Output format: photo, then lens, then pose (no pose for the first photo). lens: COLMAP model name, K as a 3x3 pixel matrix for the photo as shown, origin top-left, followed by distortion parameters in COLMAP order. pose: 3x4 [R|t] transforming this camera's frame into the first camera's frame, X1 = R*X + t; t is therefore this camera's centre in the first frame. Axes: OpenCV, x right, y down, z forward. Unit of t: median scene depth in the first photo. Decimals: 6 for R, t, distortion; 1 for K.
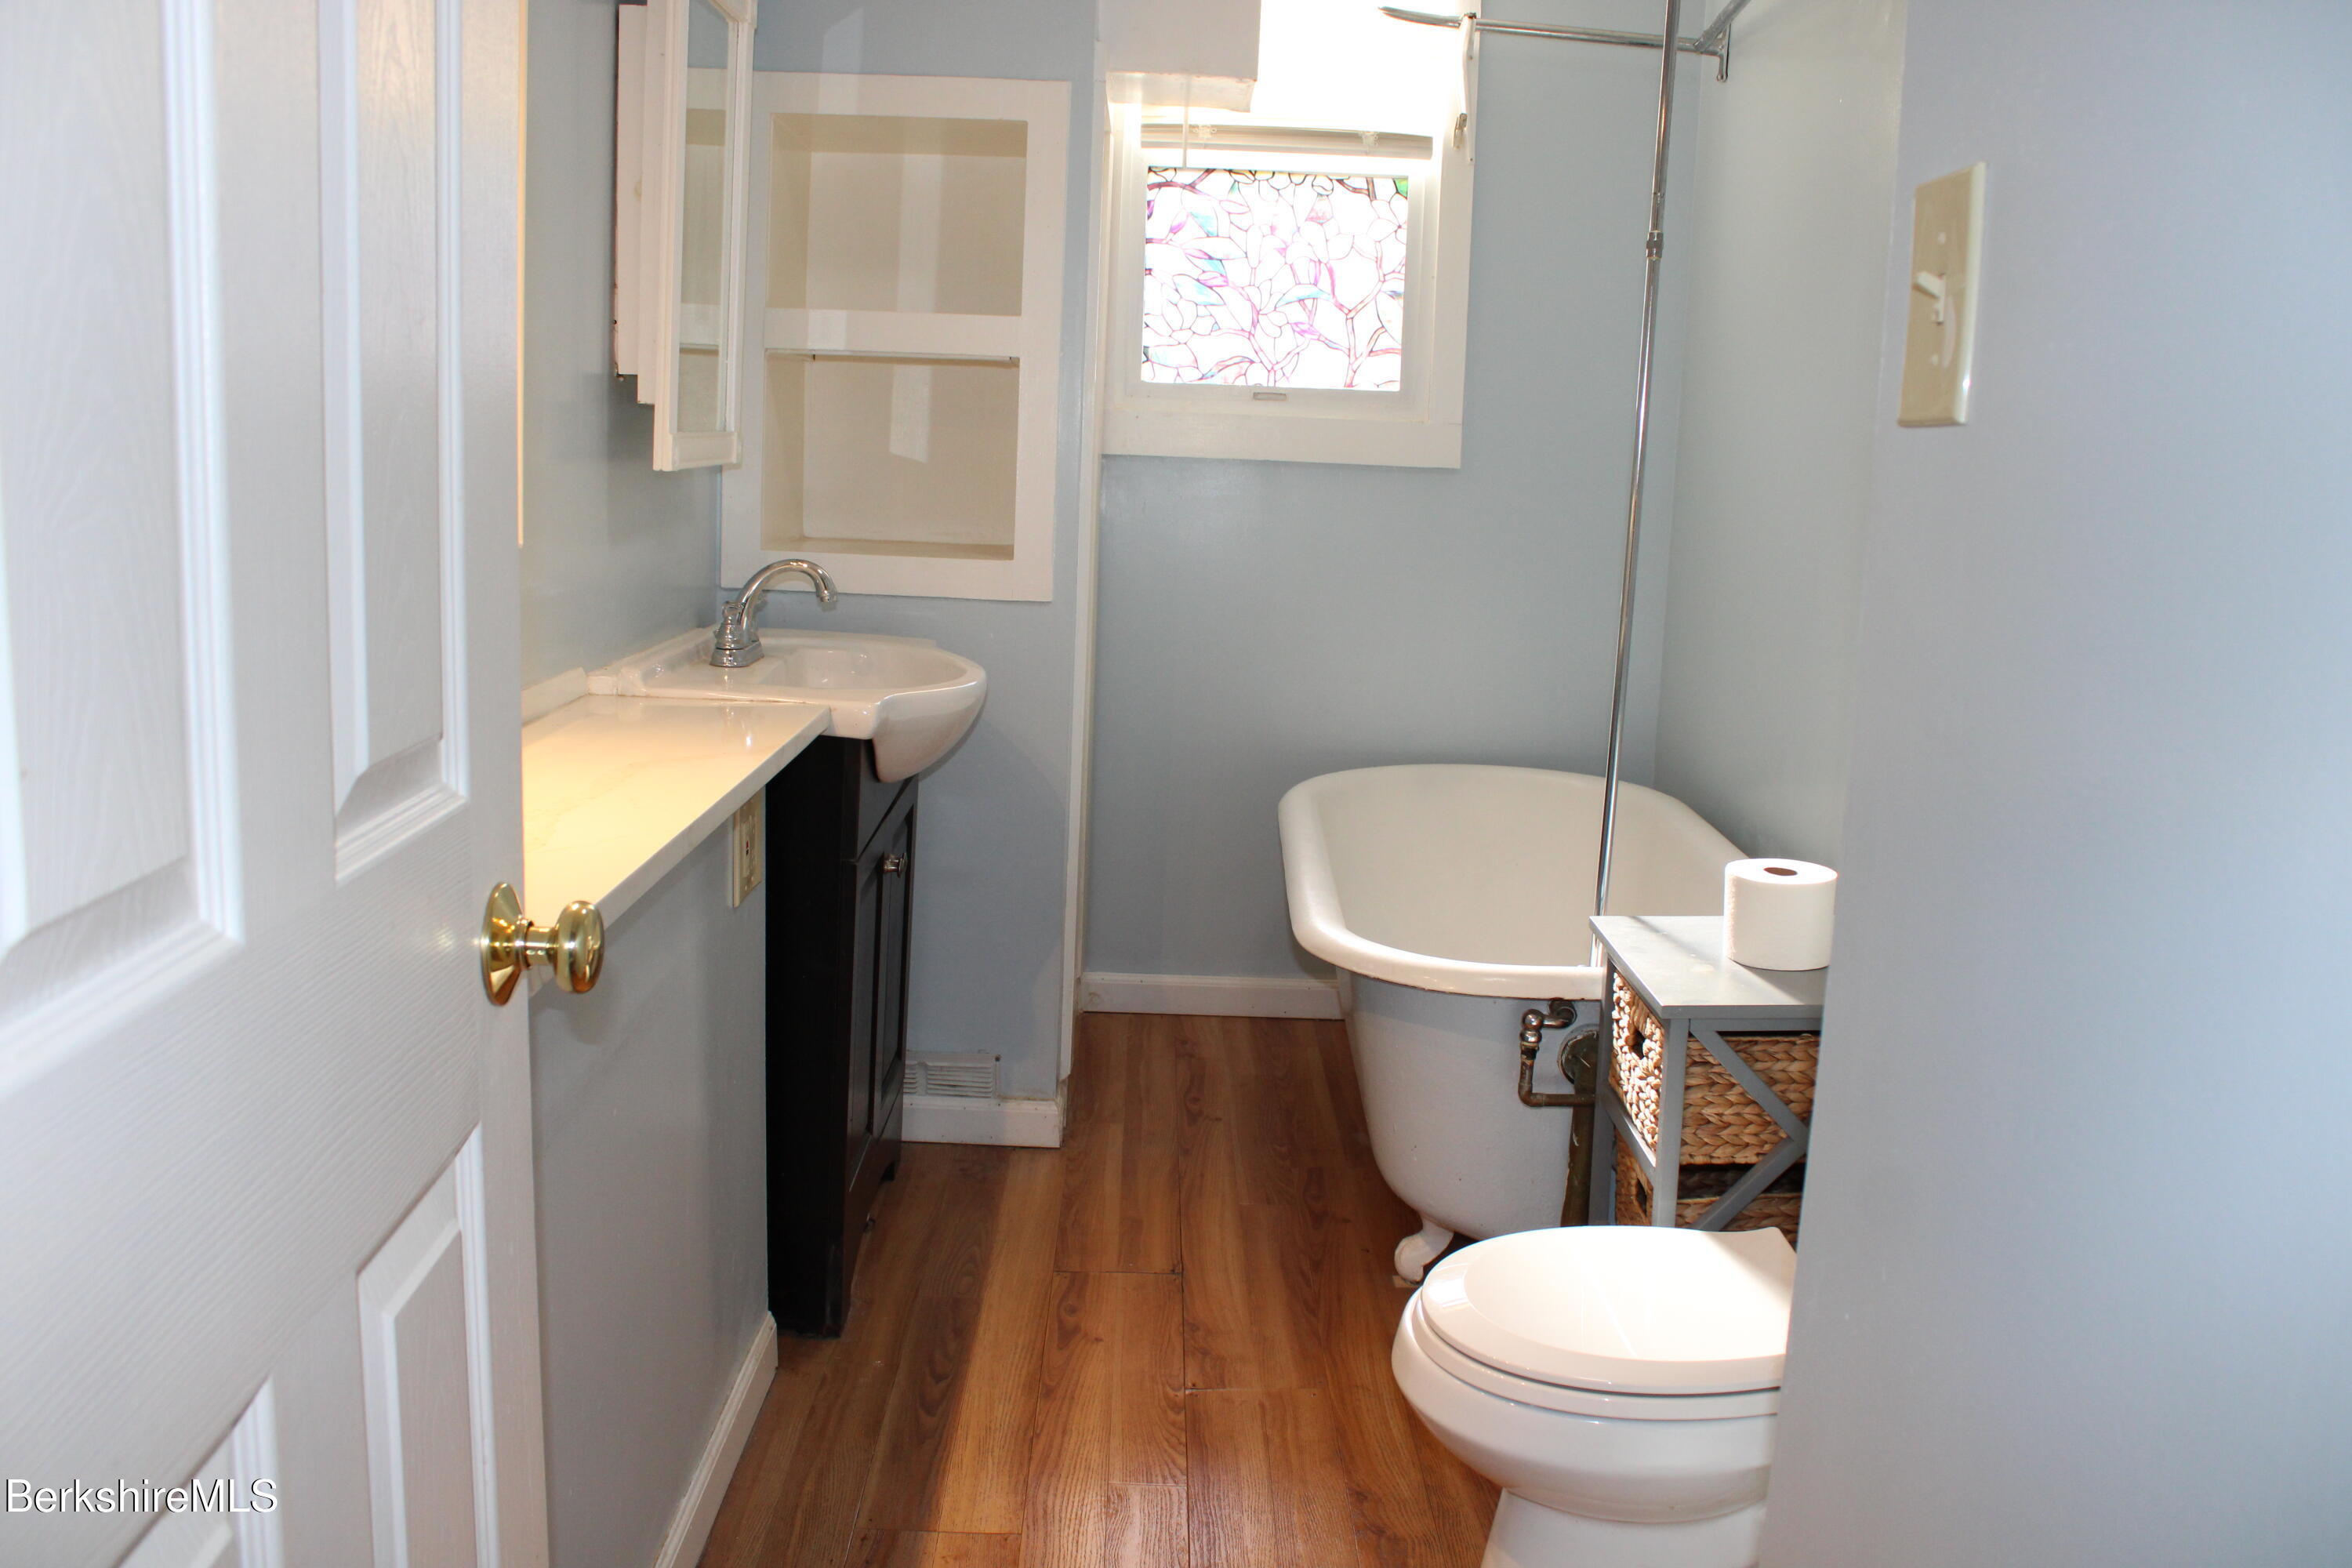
lens RADIAL K [[1947.9, 0, 1168.8], [0, 1947.9, 766.7], [0, 0, 1]] dist [-0.168031, 0.151333]
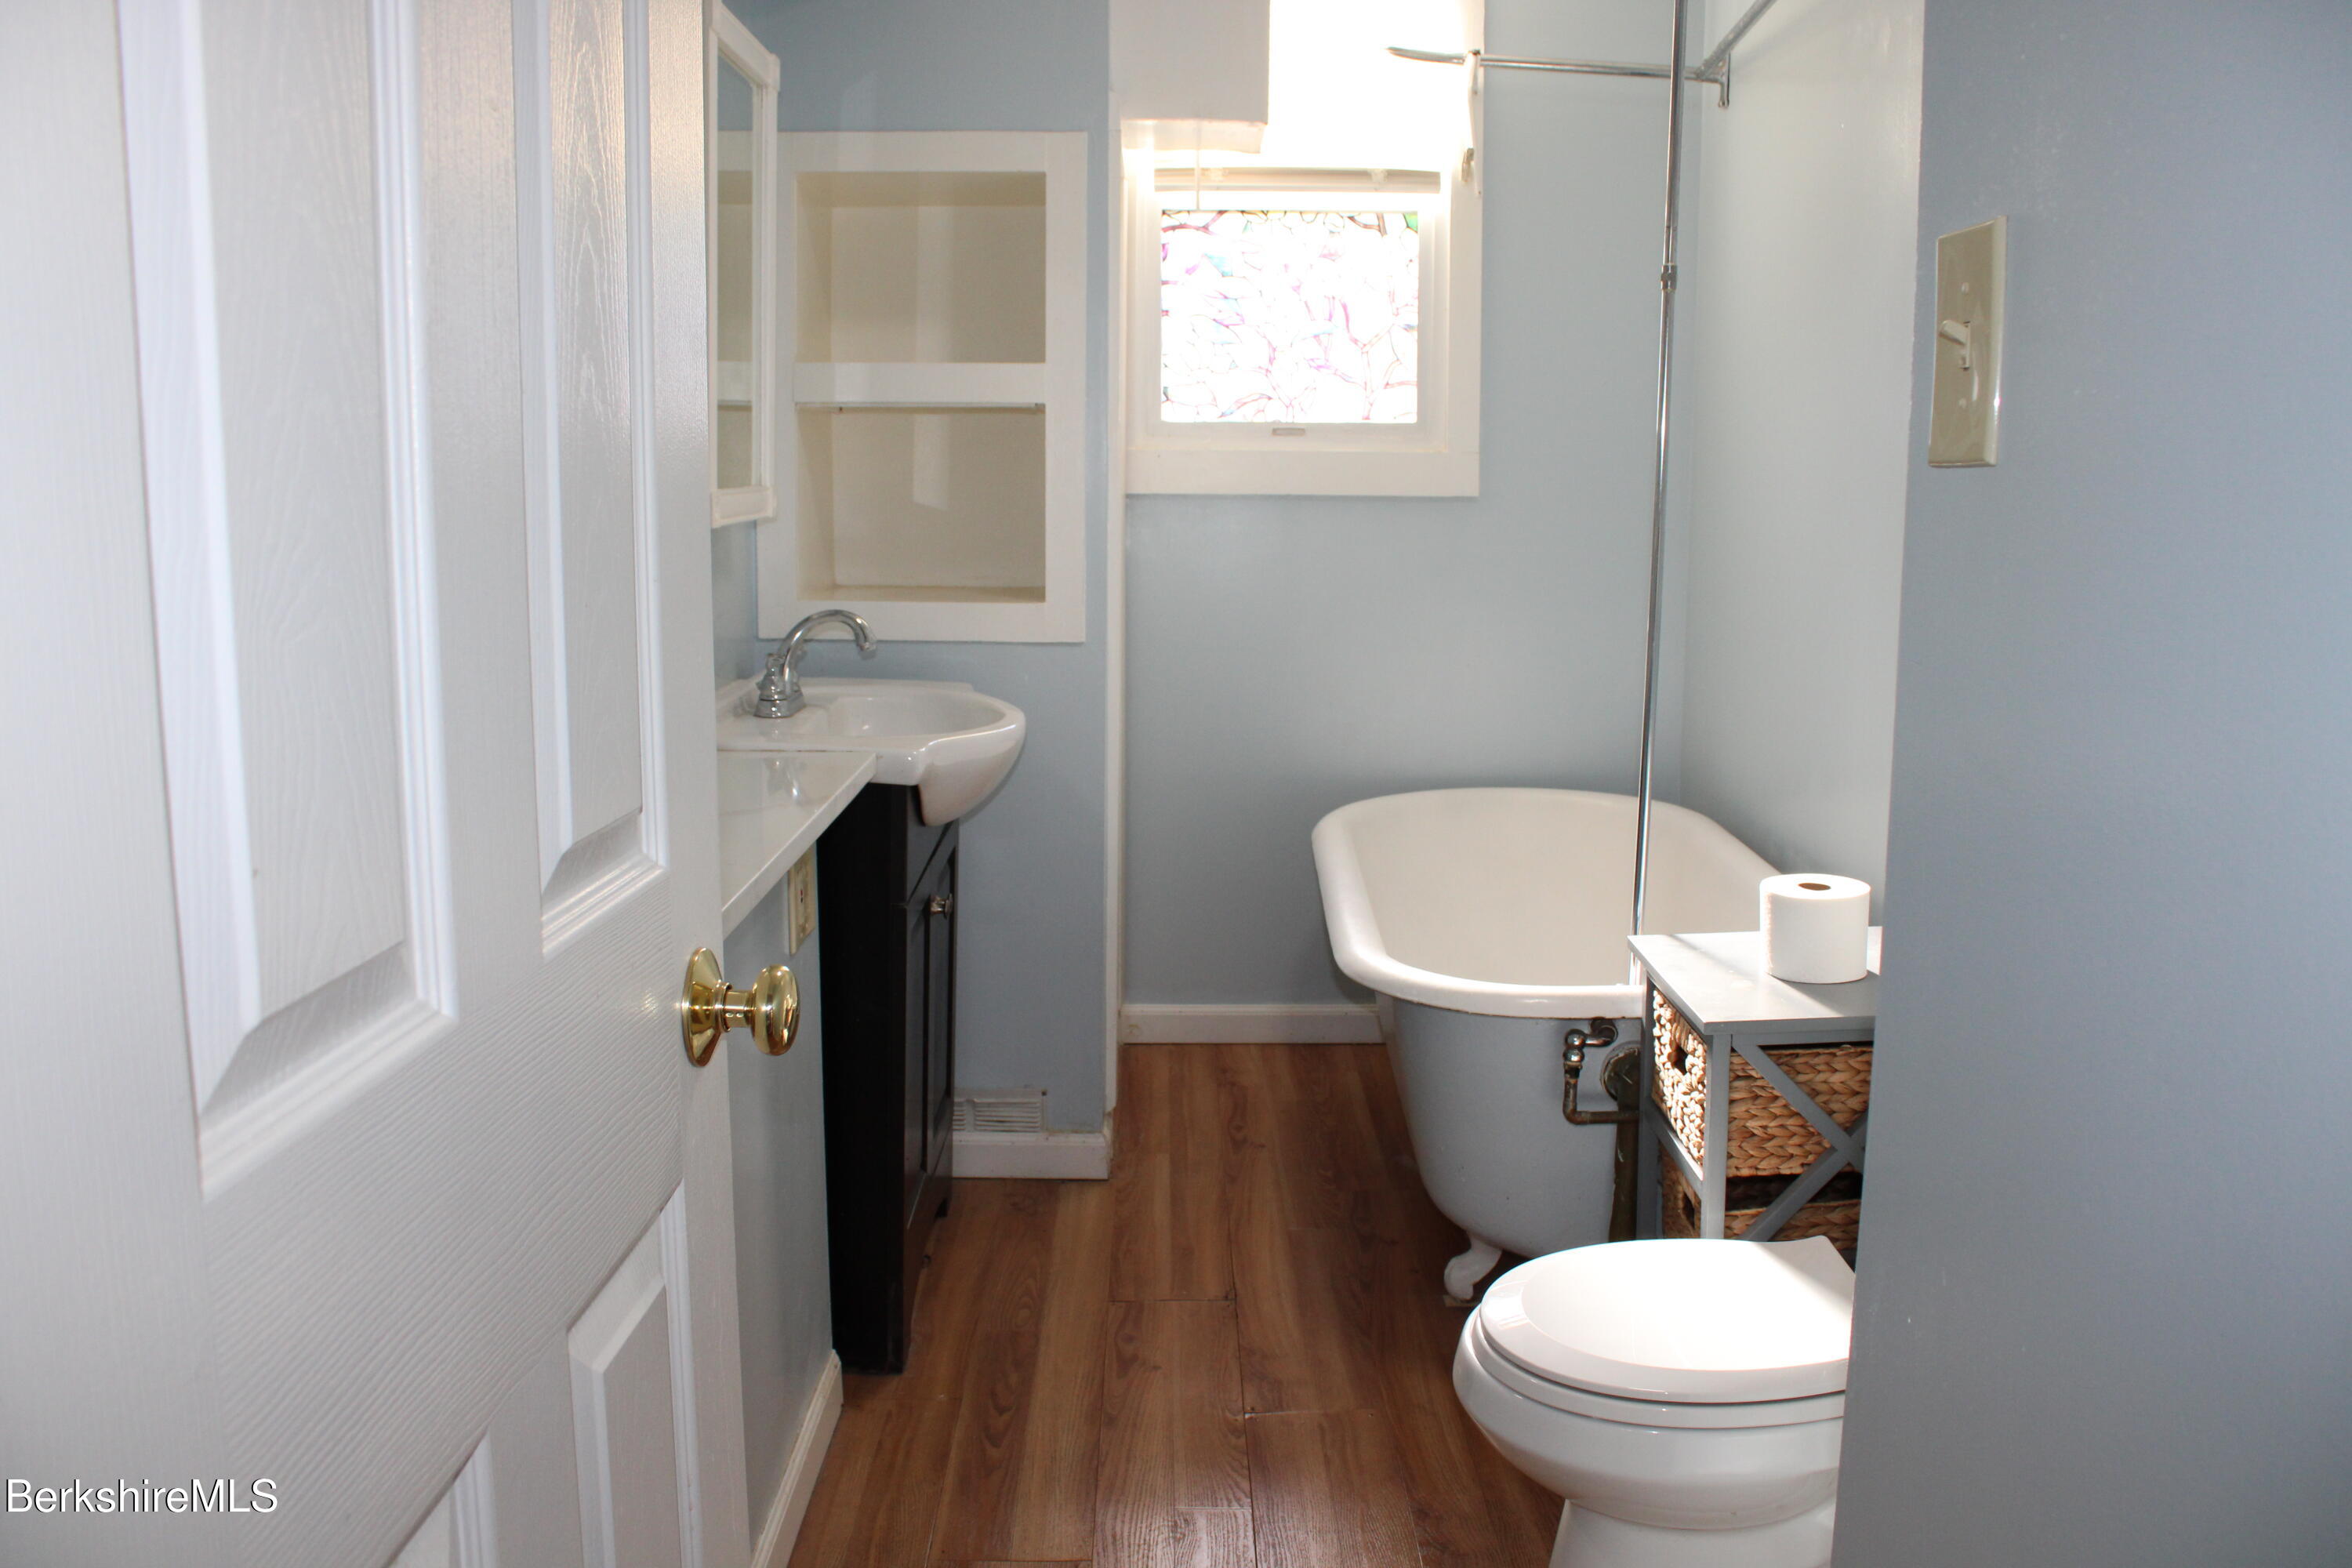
lens RADIAL K [[1947.9, 0, 1168.8], [0, 1947.9, 766.7], [0, 0, 1]] dist [-0.168031, 0.151333]
pose [[0.999482, -0.031377, -0.007172, -0.012197], [0.031267, 0.999398, -0.015049, -0.003638], [0.007640, 0.014817, 0.999861, -0.018125]]
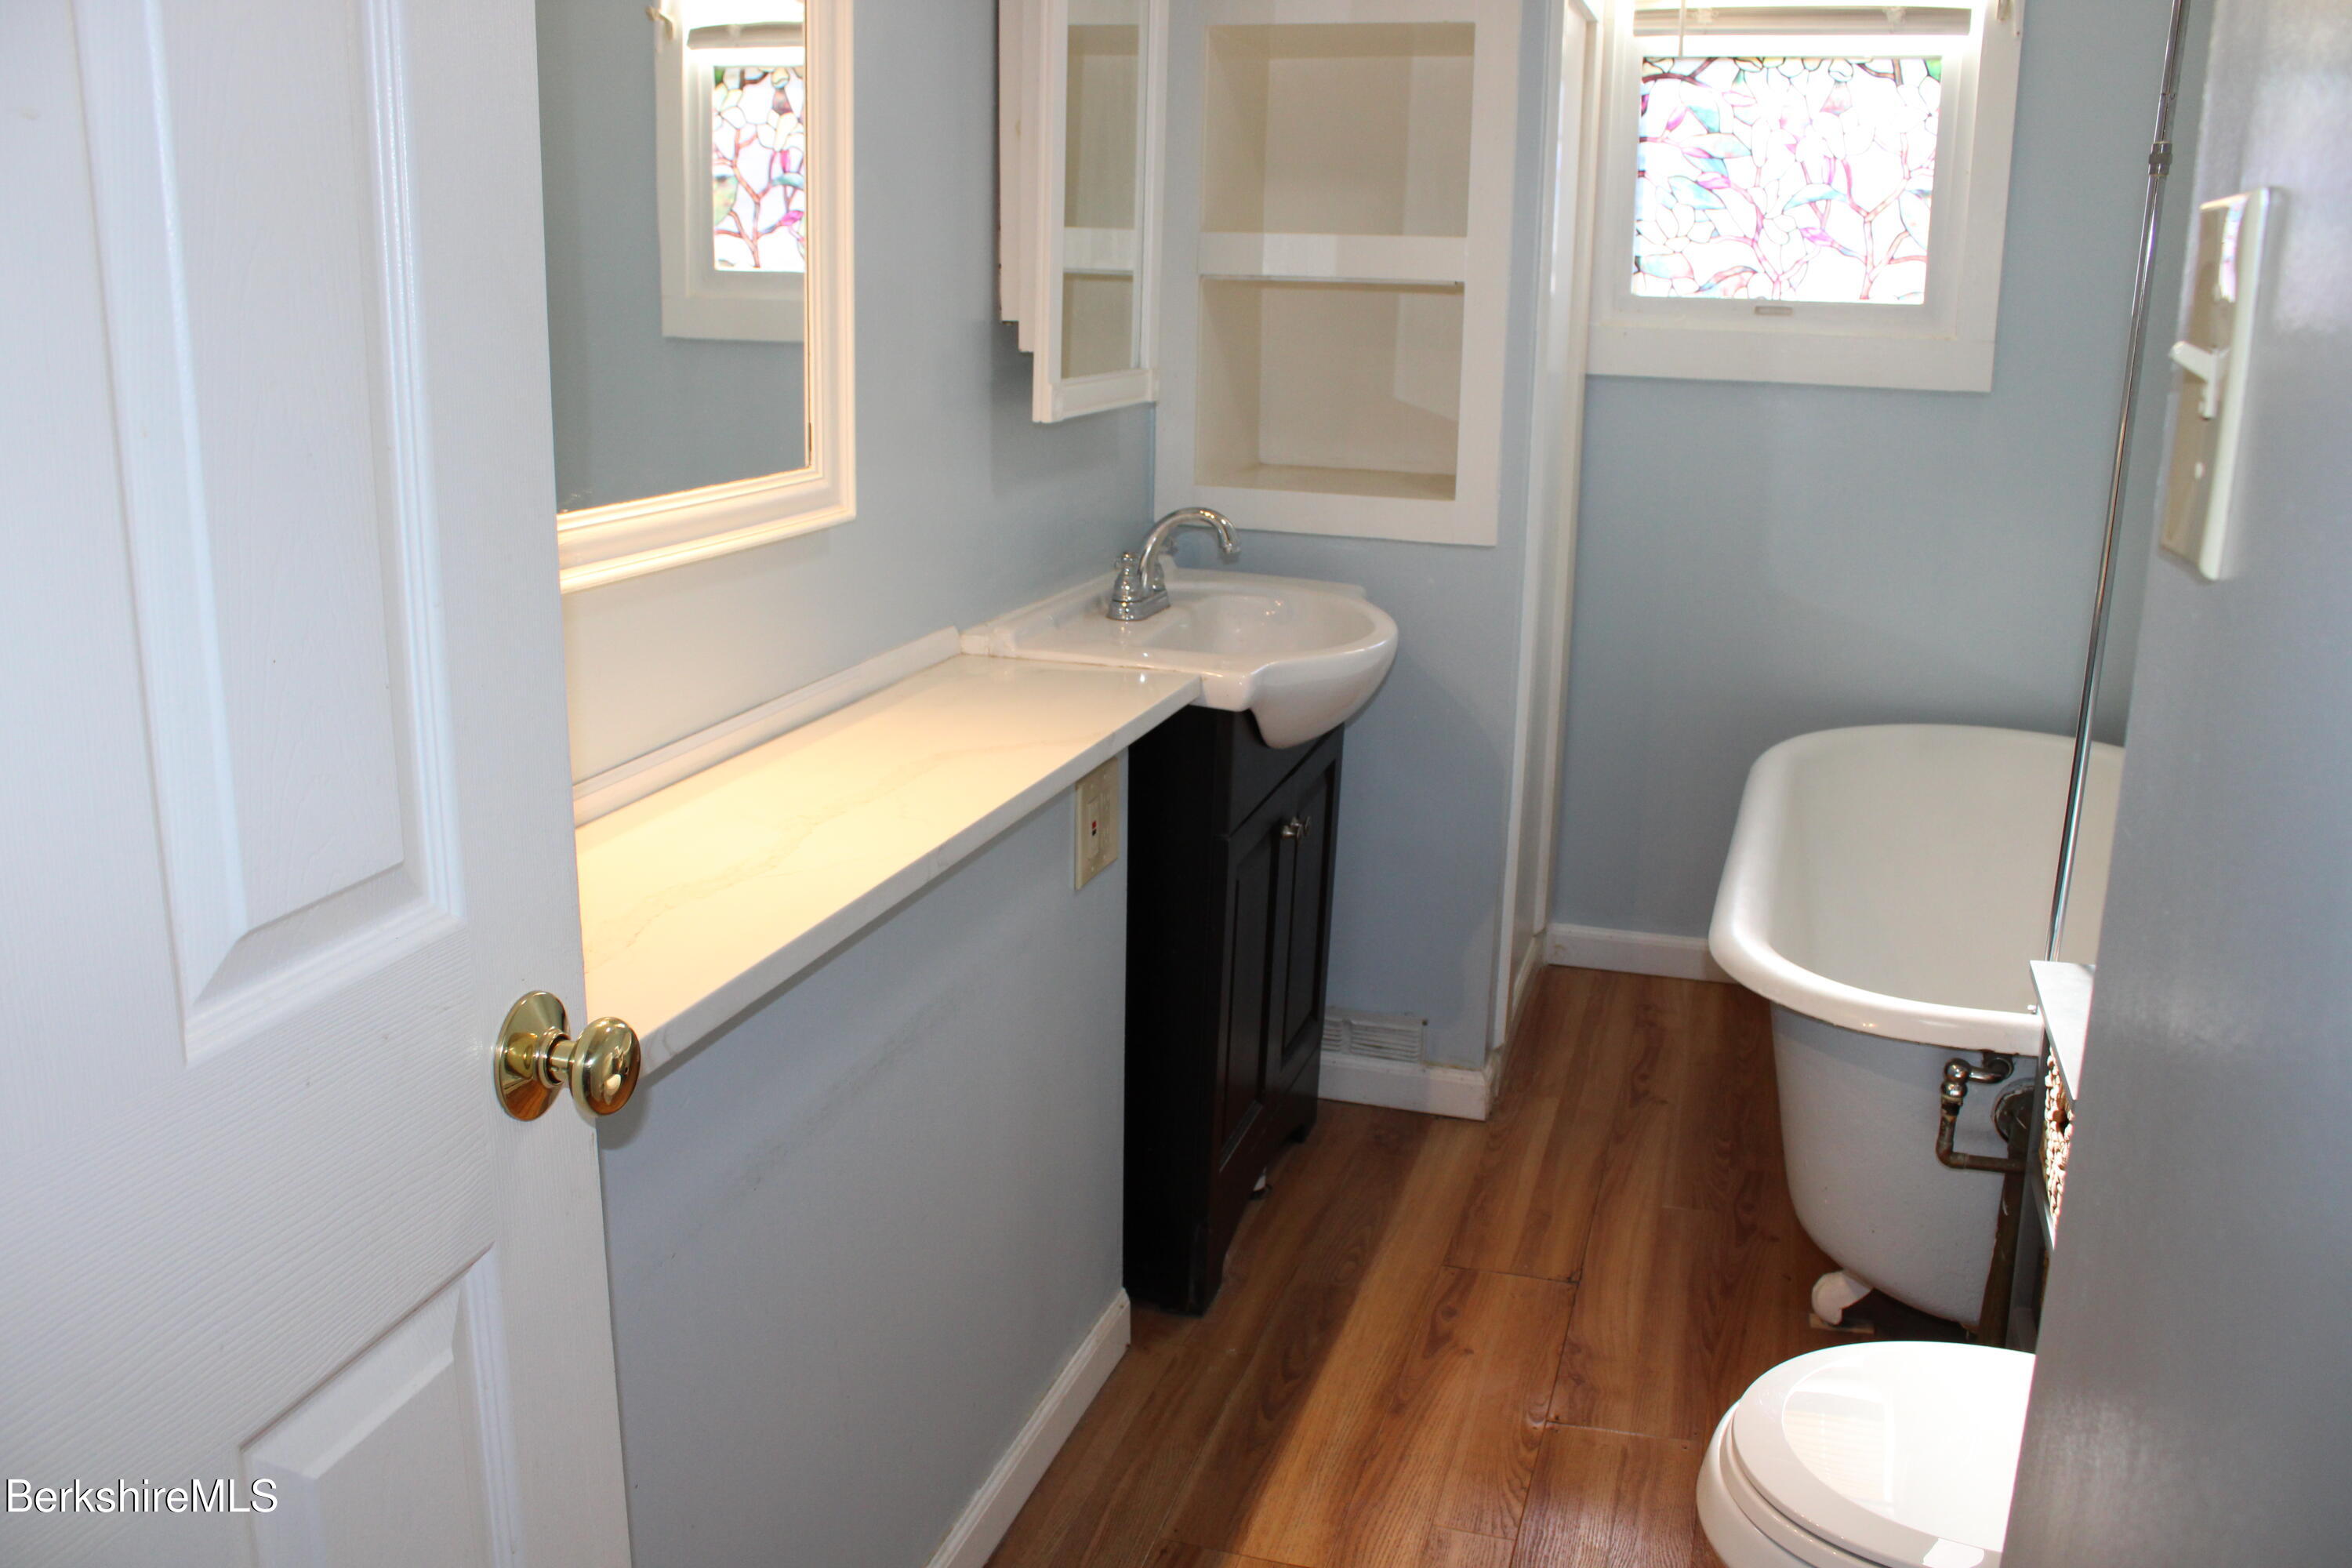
lens RADIAL K [[1947.9, 0, 1168.8], [0, 1947.9, 766.7], [0, 0, 1]] dist [-0.168031, 0.151333]
pose [[0.951647, 0.052695, -0.302640, 0.087801], [-0.031671, 0.996758, 0.073966, -0.049405], [0.305557, -0.060804, 0.950230, 0.077572]]
